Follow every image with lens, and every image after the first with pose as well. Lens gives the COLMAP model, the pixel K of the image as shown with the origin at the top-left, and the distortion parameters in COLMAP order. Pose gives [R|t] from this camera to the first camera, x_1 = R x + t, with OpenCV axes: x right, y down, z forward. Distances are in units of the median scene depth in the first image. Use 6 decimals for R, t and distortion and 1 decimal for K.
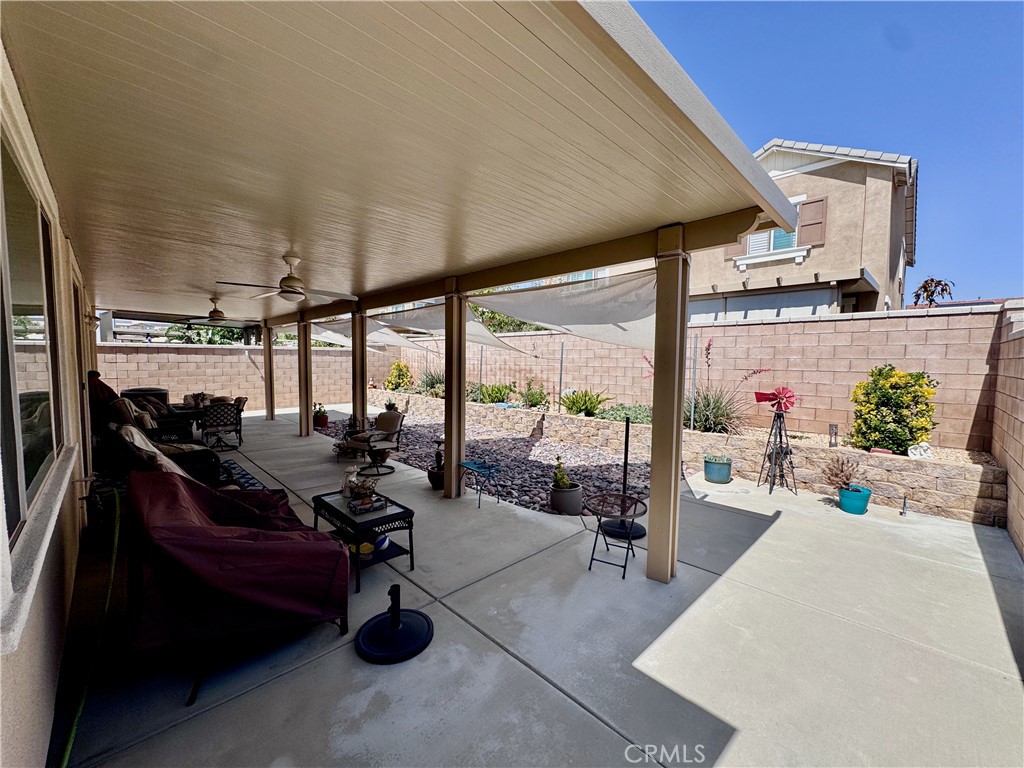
lens RADIAL K [[407.9, 0, 510.3], [0, 407.9, 385.7], [0, 0, 1]] dist [-0.004754, 0.000847]
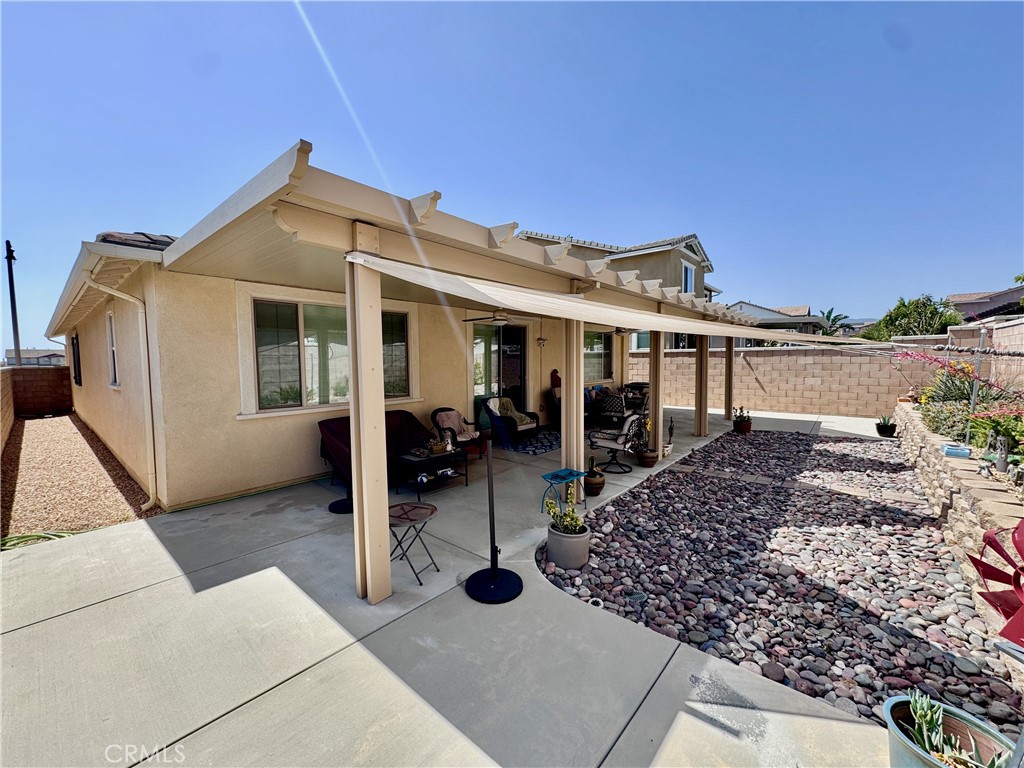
lens RADIAL K [[407.9, 0, 511.0], [0, 407.9, 384.0], [0, 0, 1]] dist [-0.004754, 0.000847]
pose [[0.080240, 0.050198, -0.995511, 0.648505], [-0.055950, 0.997383, 0.045783, -0.037800], [0.995204, 0.052025, 0.082838, 0.603932]]
